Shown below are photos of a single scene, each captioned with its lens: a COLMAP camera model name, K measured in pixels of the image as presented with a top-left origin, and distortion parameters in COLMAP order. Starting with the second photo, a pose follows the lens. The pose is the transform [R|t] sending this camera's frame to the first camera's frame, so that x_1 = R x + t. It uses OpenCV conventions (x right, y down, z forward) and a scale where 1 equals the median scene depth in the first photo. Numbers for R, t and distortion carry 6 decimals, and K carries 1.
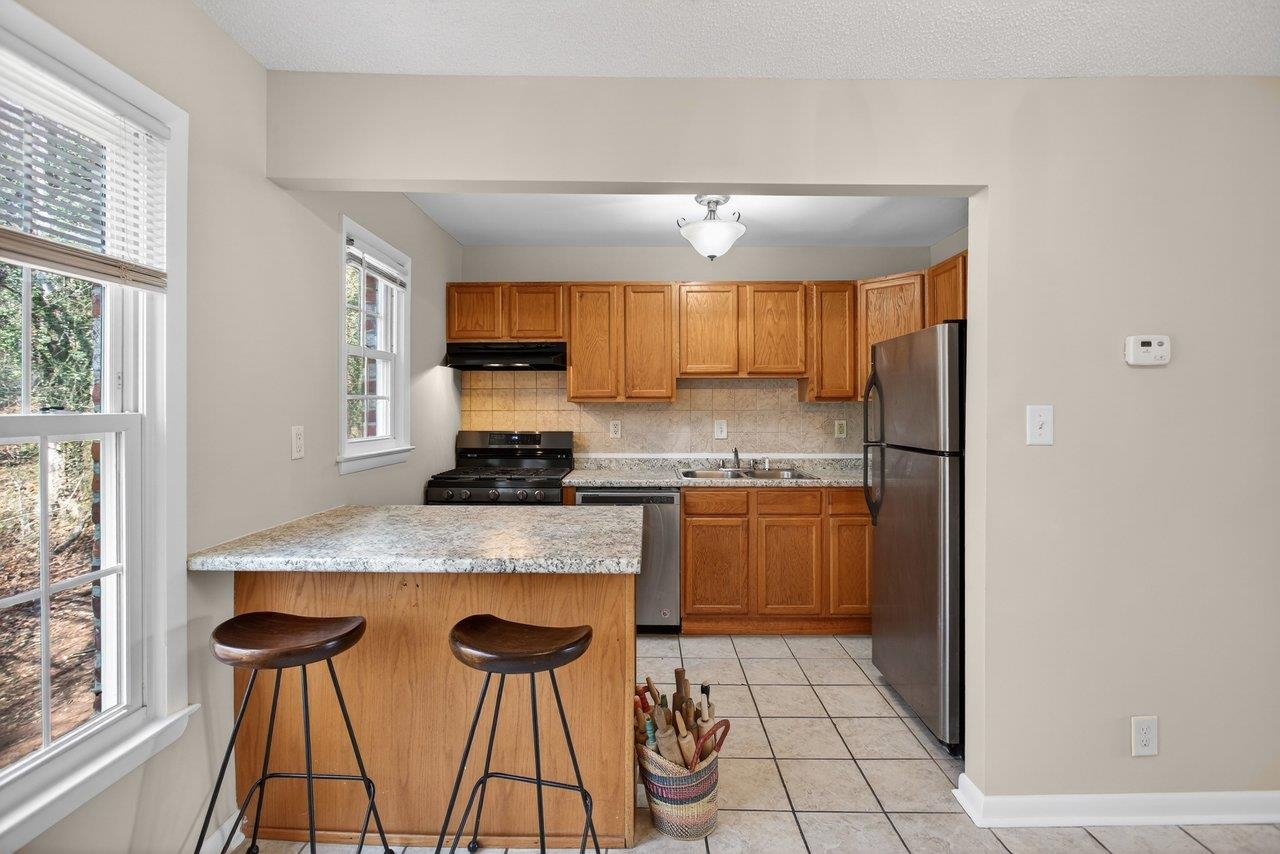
lens RADIAL K [[602.9, 0, 645.7], [0, 602.9, 410.2], [0, 0, 1]] dist [-0.014198, -0.000177]
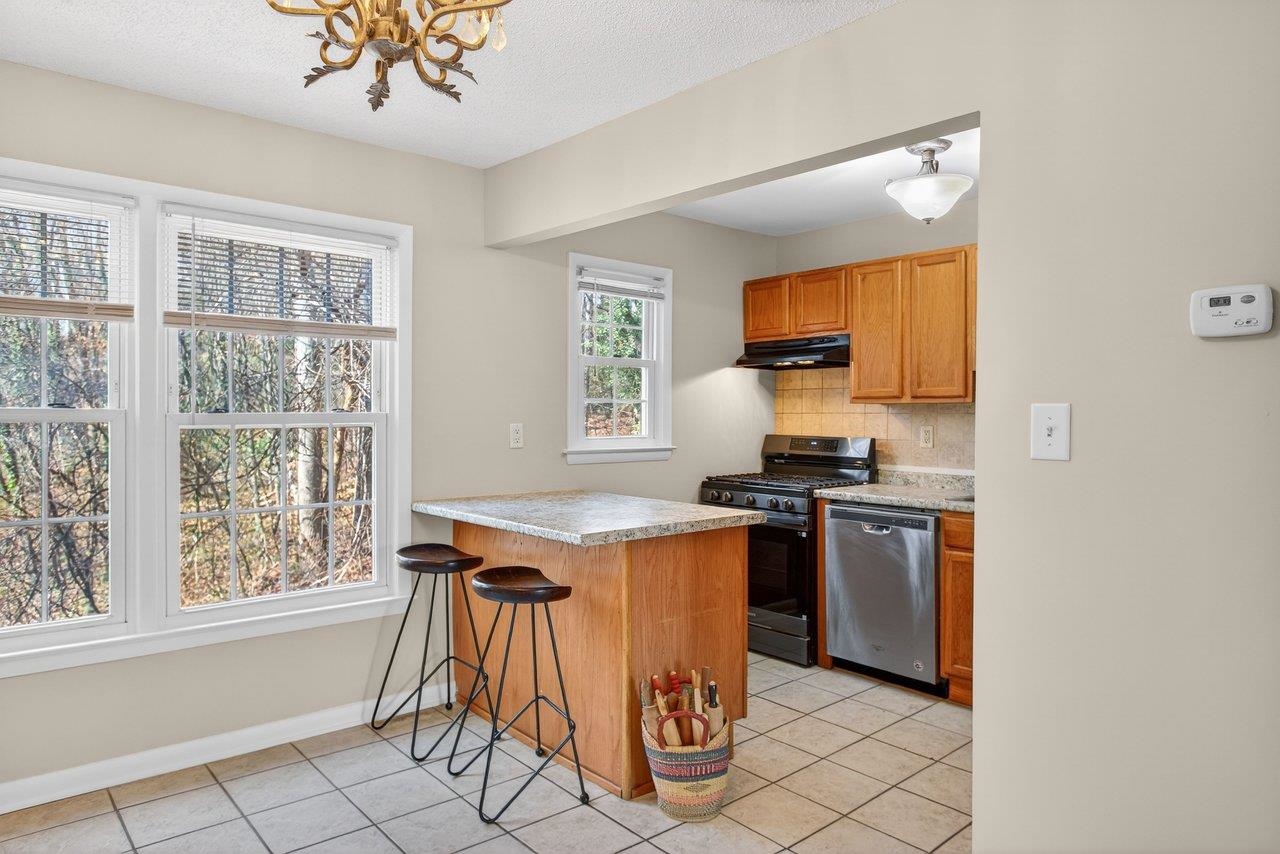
lens RADIAL K [[804.8, 0, 636.5], [0, 804.8, 421.9], [0, 0, 1]] dist [-0.004716, -0.000373]
pose [[0.660690, 0.009505, -0.750598, 0.535212], [-0.002713, 0.999944, 0.010275, 0.002151], [0.750654, -0.004752, 0.660679, 0.008559]]
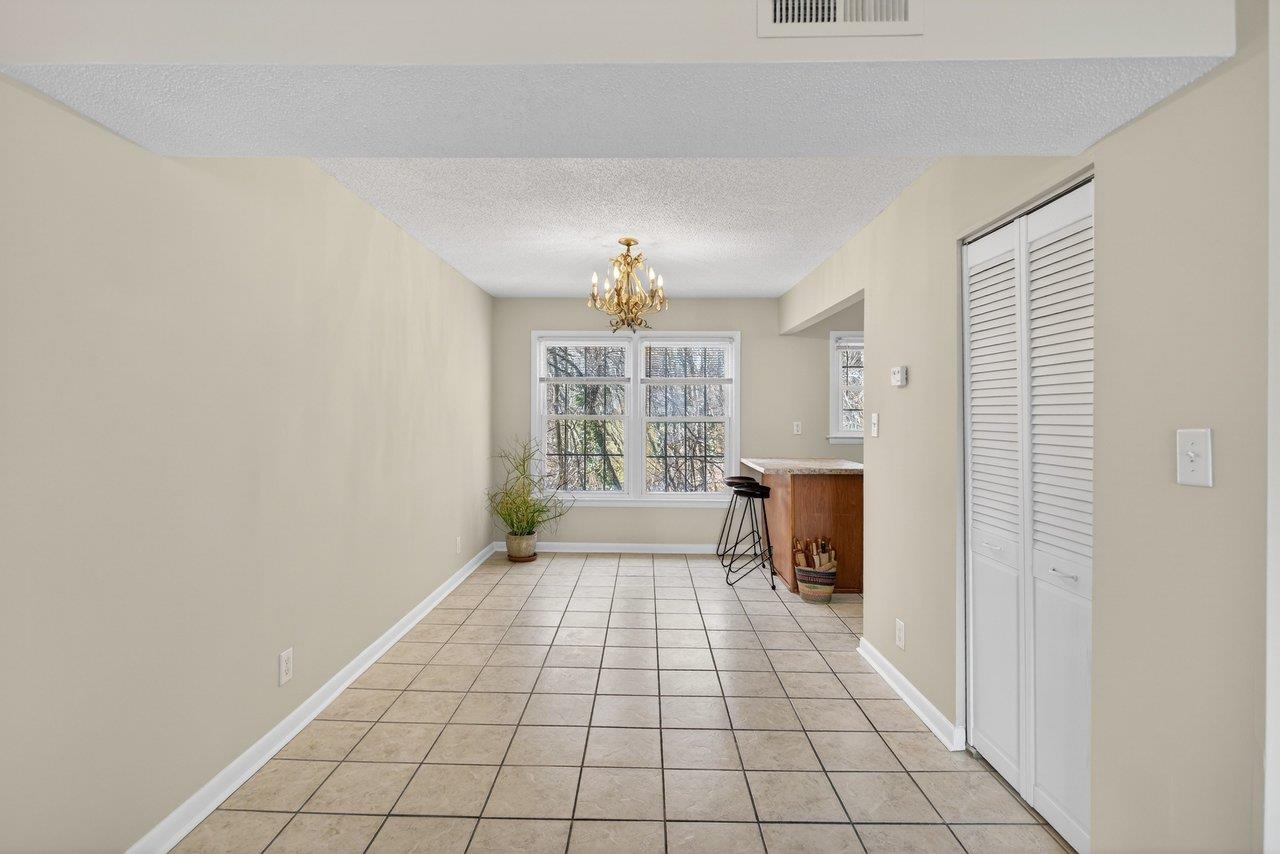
lens RADIAL K [[616.0, 0, 625.9], [0, 616.0, 405.5], [0, 0, 1]] dist [-0.000329, -0.000038]
pose [[-0.022453, -0.018283, -0.999581, 1.215125], [-0.000891, 0.999833, -0.018268, 0.002120], [0.999748, 0.000481, -0.022465, 0.174086]]
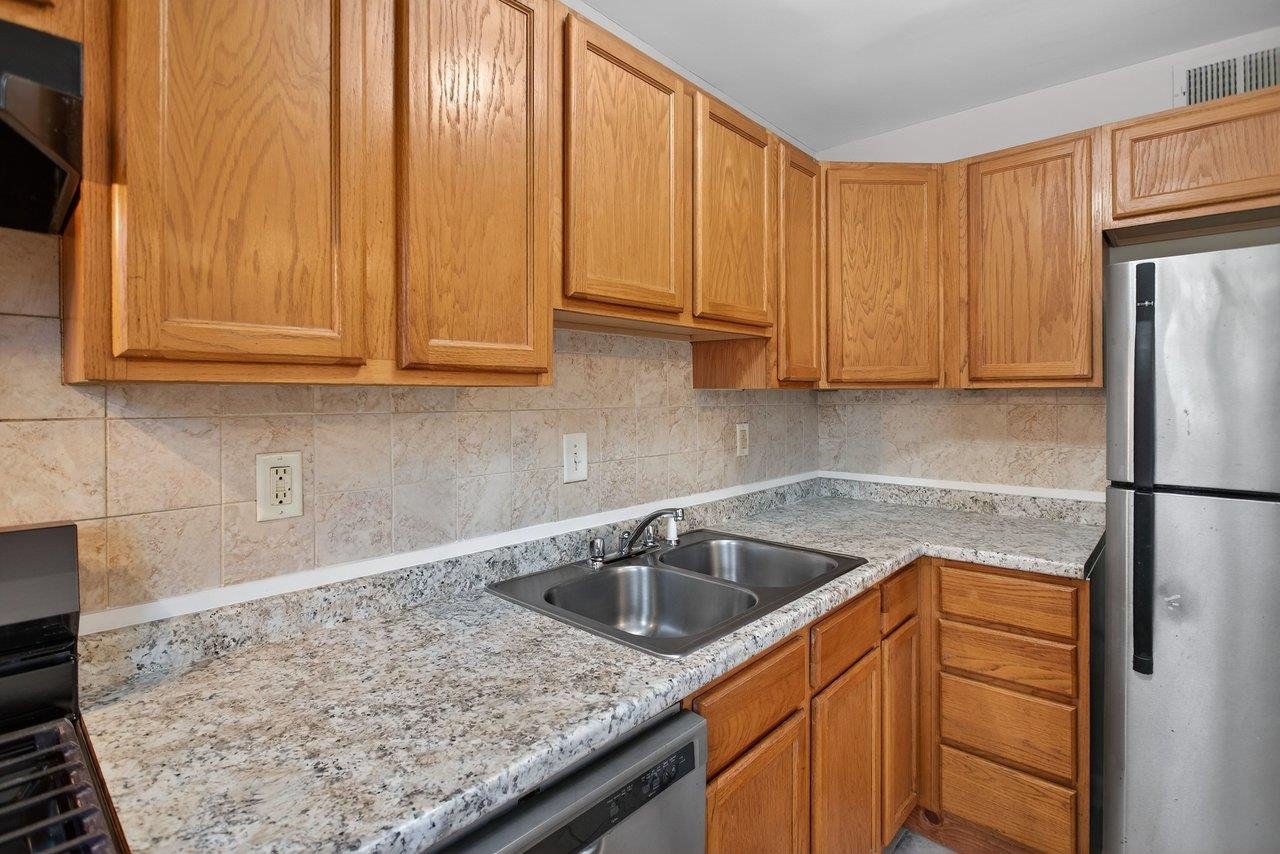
lens RADIAL K [[607.8, 0, 635.2], [0, 607.8, 399.1], [0, 0, 1]] dist [-0.003434, -0.000439]
pose [[0.675044, -0.003499, 0.737769, -0.153252], [0.001984, 0.999994, 0.002928, -0.007647], [-0.737775, -0.000513, 0.675047, 0.759874]]
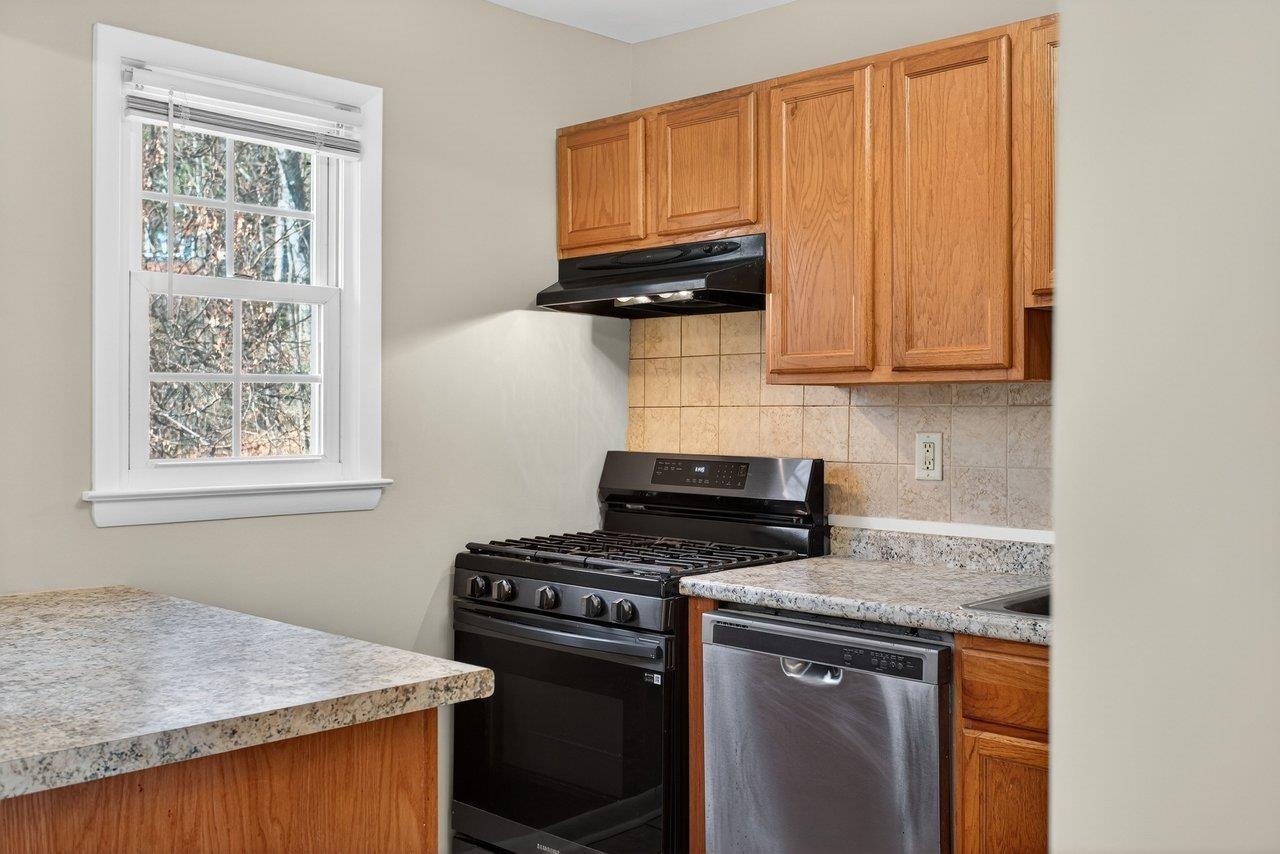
lens RADIAL K [[1237.8, 0, 640.0], [0, 1237.8, 427.0], [0, 0, 1]] dist [0.004833, 0.004376]
pose [[0.731503, 0.009338, -0.681774, 0.366762], [-0.001488, 0.999926, 0.012100, 0.005019], [0.681836, -0.007837, 0.731463, 0.347442]]
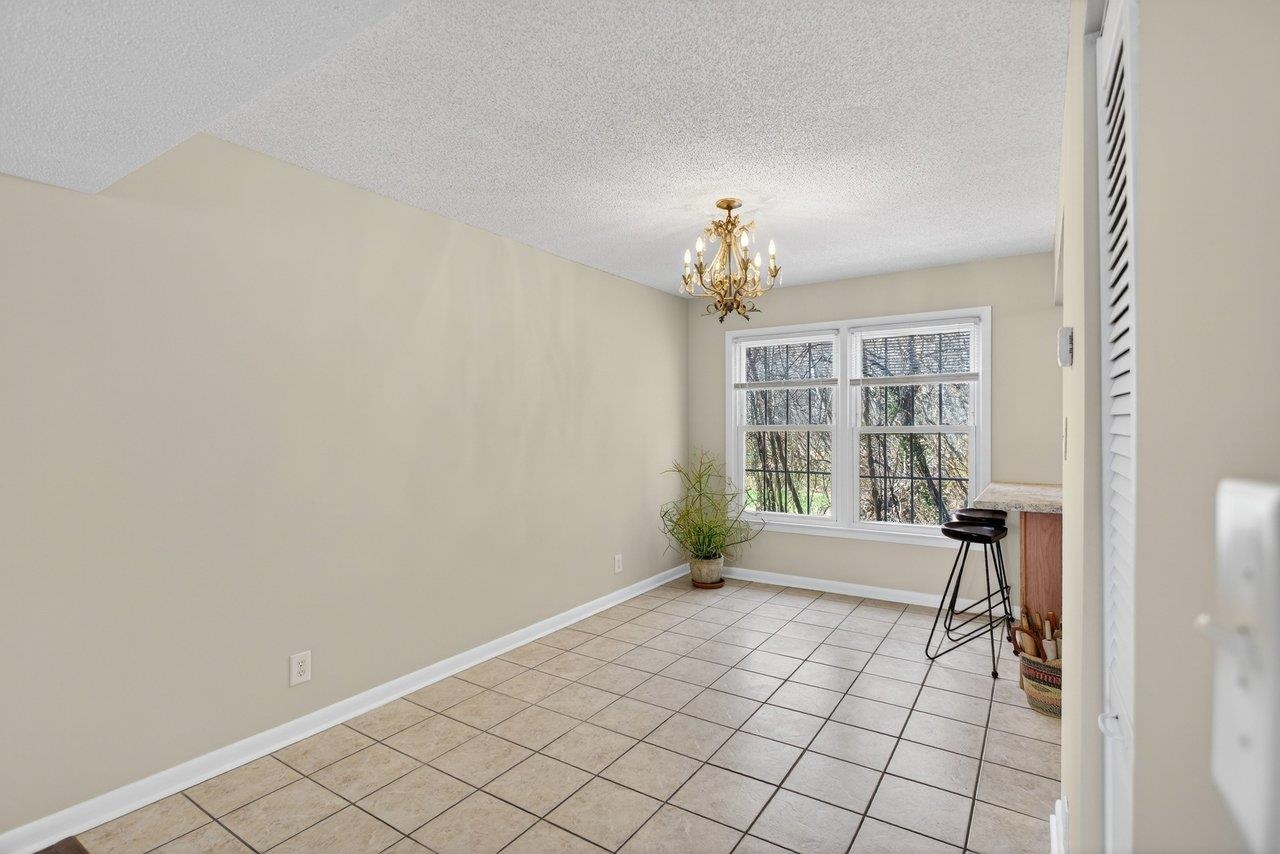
lens RADIAL K [[609.4, 0, 640.0], [0, 609.4, 427.0], [0, 0, 1]] dist [-0.004232, -0.000542]
pose [[-0.536494, -0.000823, -0.843904, 0.930800], [0.005650, 0.999974, -0.004567, 0.005825], [0.843886, -0.007218, -0.536475, 0.479258]]
